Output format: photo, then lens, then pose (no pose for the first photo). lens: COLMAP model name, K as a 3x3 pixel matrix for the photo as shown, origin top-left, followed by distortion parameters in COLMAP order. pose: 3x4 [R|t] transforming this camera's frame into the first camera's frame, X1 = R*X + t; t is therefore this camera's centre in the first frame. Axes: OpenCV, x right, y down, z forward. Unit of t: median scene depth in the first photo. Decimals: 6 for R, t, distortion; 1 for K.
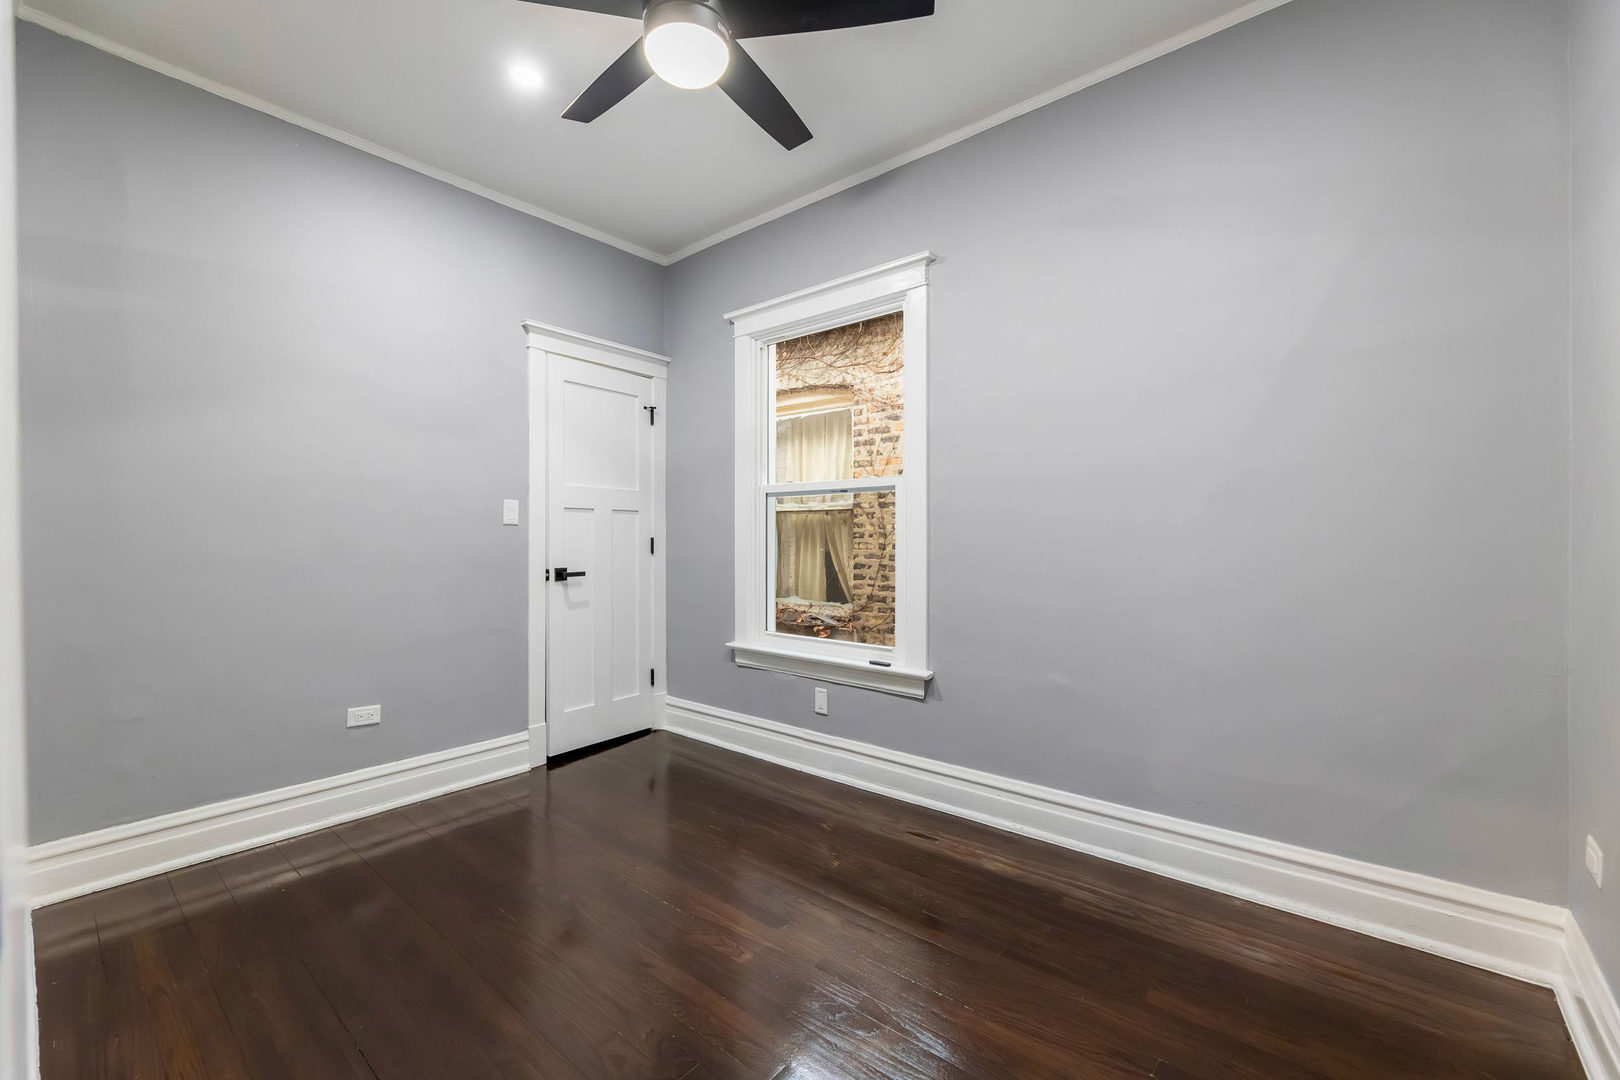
lens RADIAL K [[669.1, 0, 809.1], [0, 669.1, 525.5], [0, 0, 1]] dist [-0.021665, 0.000258]
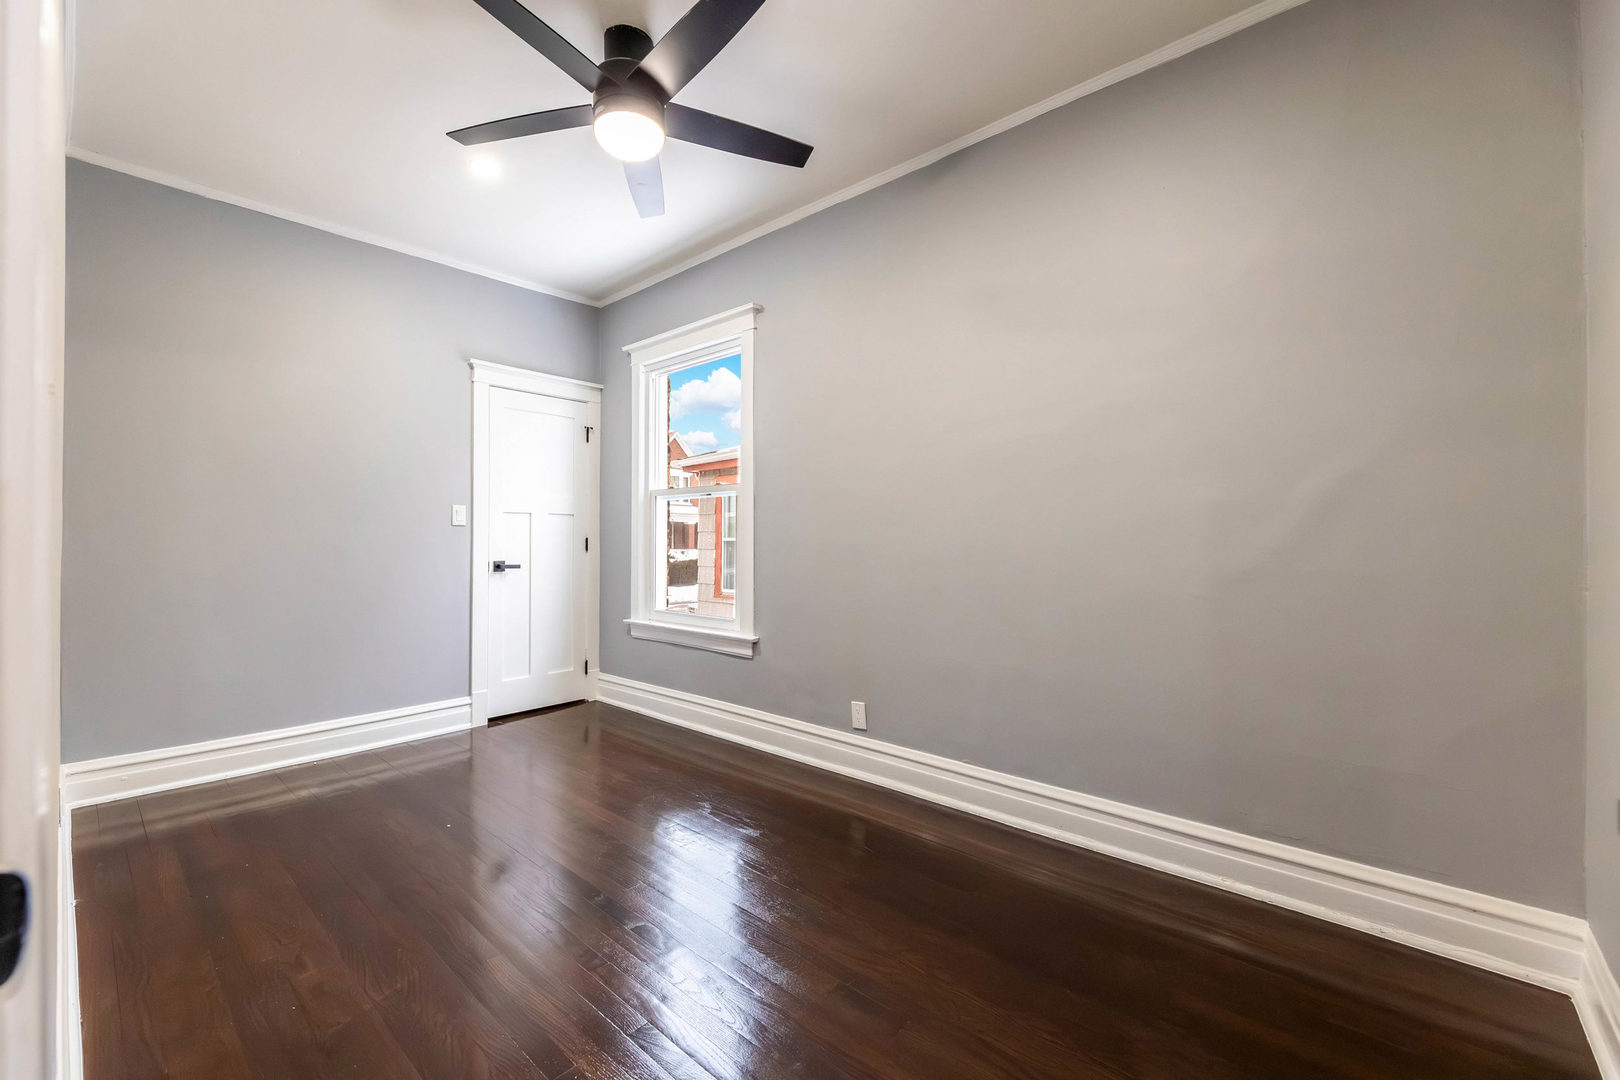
lens RADIAL K [[647.2, 0, 807.7], [0, 647.2, 539.1], [0, 0, 1]] dist [0.002208, -0.005305]
pose [[0.999032, -0.002422, -0.043929, 0.213599], [0.002814, 0.999957, 0.008860, 0.012400], [0.043905, -0.008975, 0.998995, -0.134021]]
